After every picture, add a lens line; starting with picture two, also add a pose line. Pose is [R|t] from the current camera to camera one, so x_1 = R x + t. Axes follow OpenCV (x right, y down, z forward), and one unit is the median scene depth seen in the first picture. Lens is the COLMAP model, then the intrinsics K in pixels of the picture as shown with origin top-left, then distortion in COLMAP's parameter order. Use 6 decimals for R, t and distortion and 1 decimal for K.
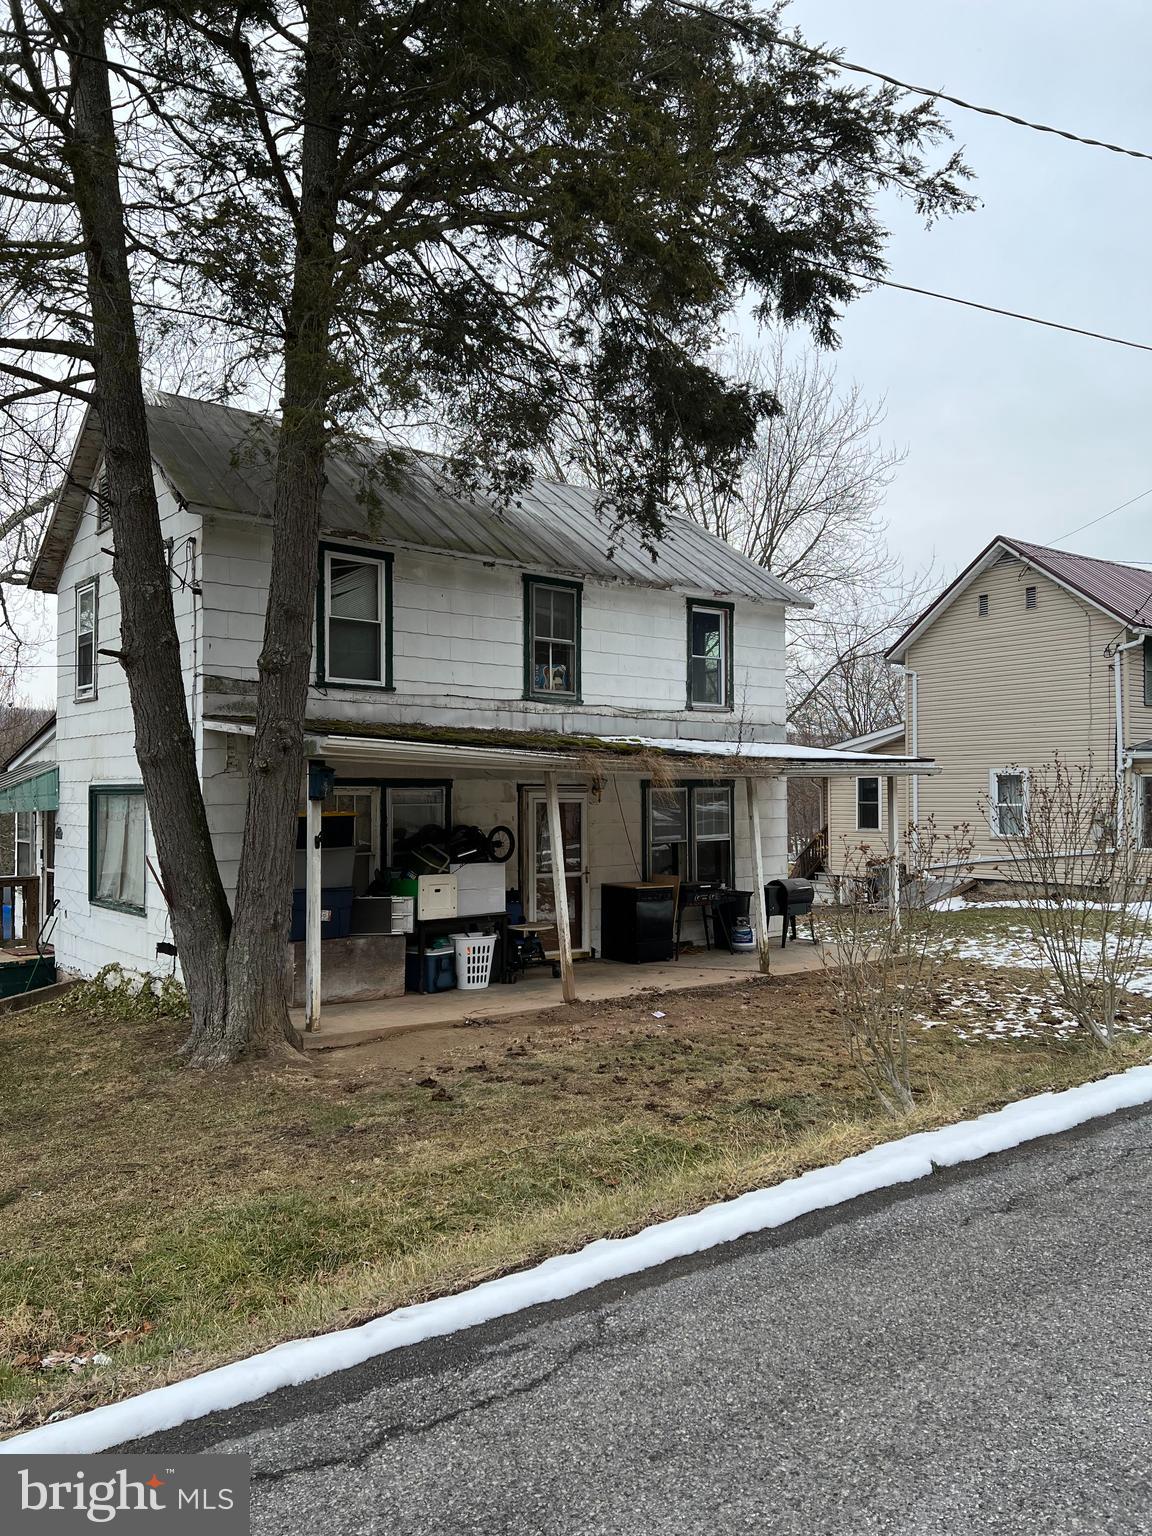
lens RADIAL K [[1140.6, 0, 583.4], [0, 1140.6, 767.4], [0, 0, 1]] dist [0.014760, -0.003581]
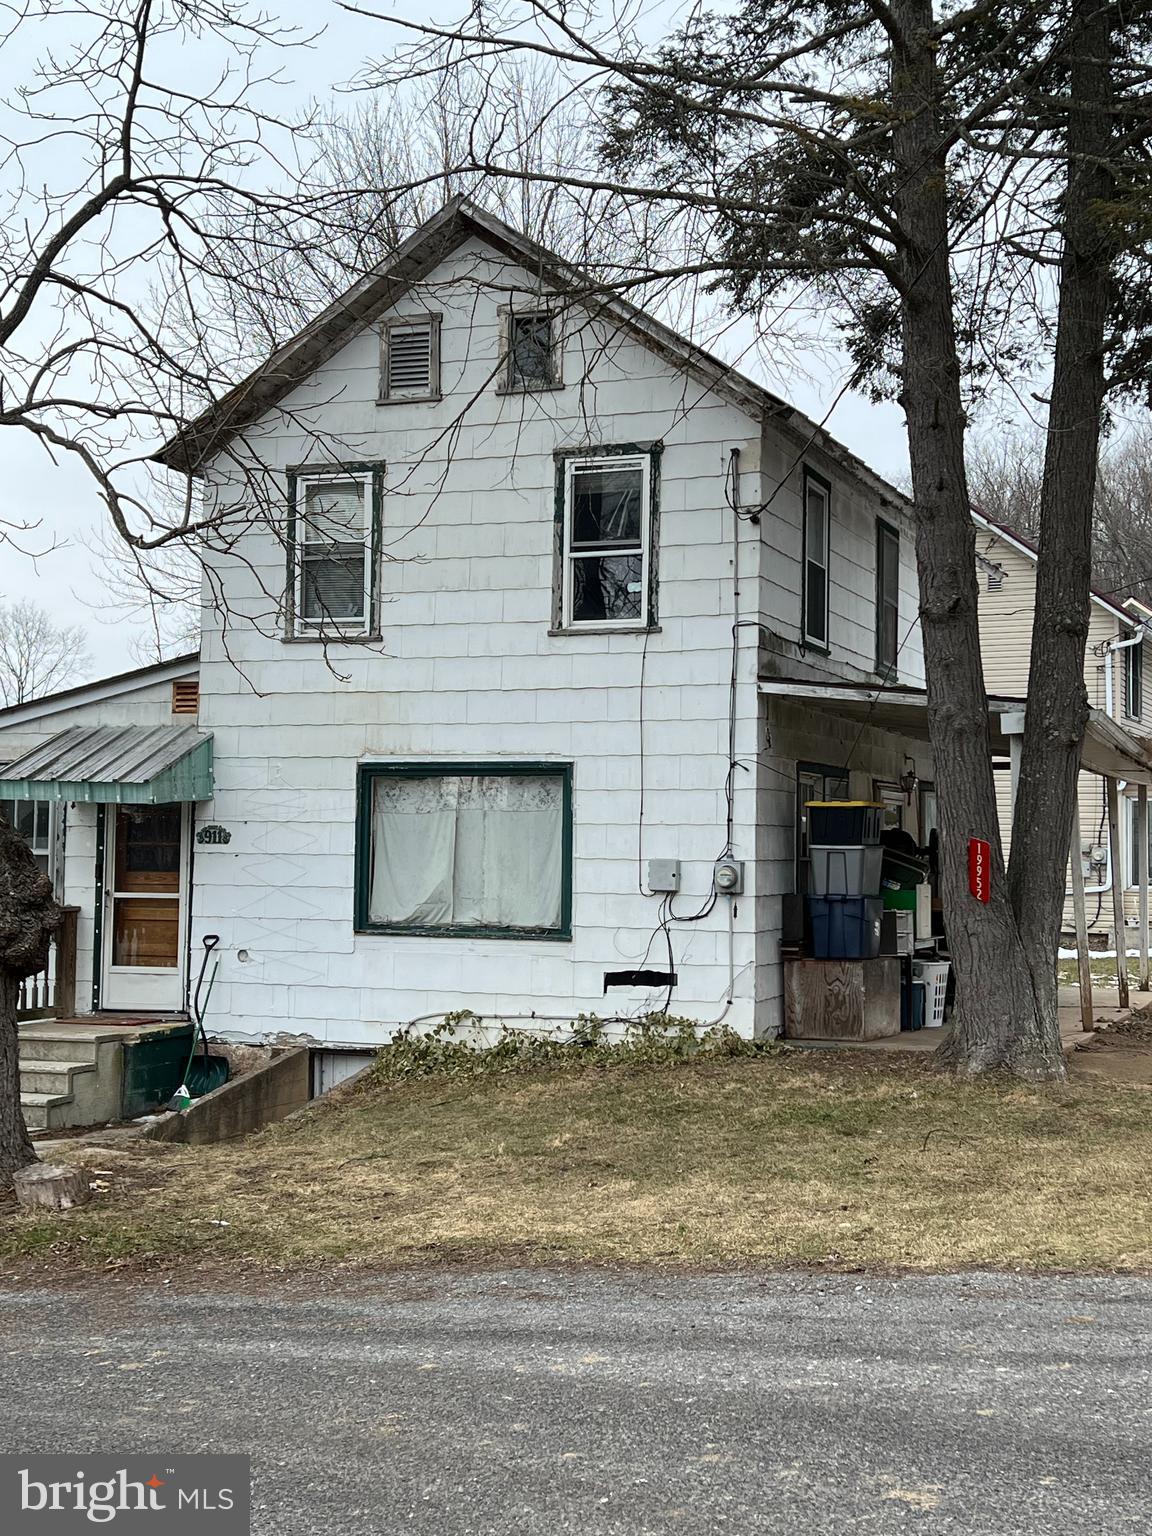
lens RADIAL K [[1954.7, 0, 601.3], [0, 1954.7, 750.8], [0, 0, 1]] dist [0.076445, 0.000000]
pose [[0.867741, 0.039486, 0.495445, -0.890596], [-0.026593, 0.999100, -0.033051, 0.043546], [-0.496304, 0.015504, 0.868010, -0.095501]]
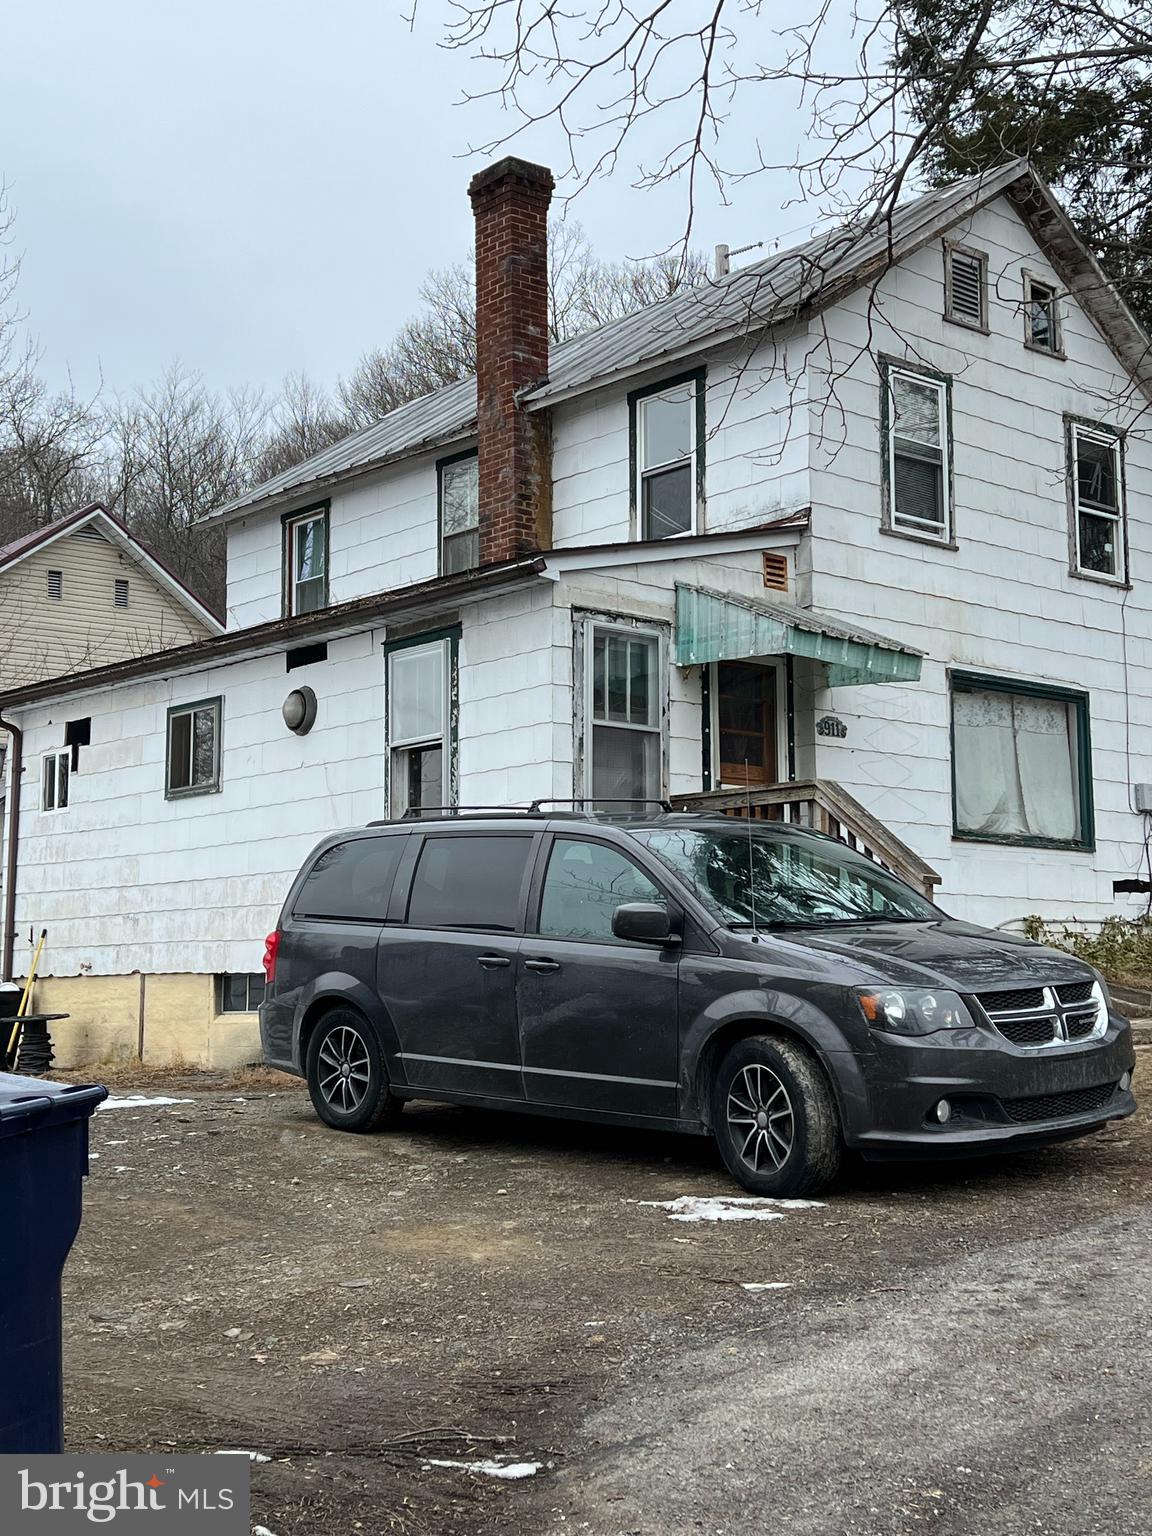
lens RADIAL K [[1954.7, 0, 574.0], [0, 1954.7, 750.9], [0, 0, 1]] dist [0.076445, 0.000000]
pose [[-0.040486, 0.135387, 0.989965, -1.579461], [-0.015390, 0.990576, -0.136100, 0.228356], [-0.999062, -0.020746, -0.038021, 1.276182]]
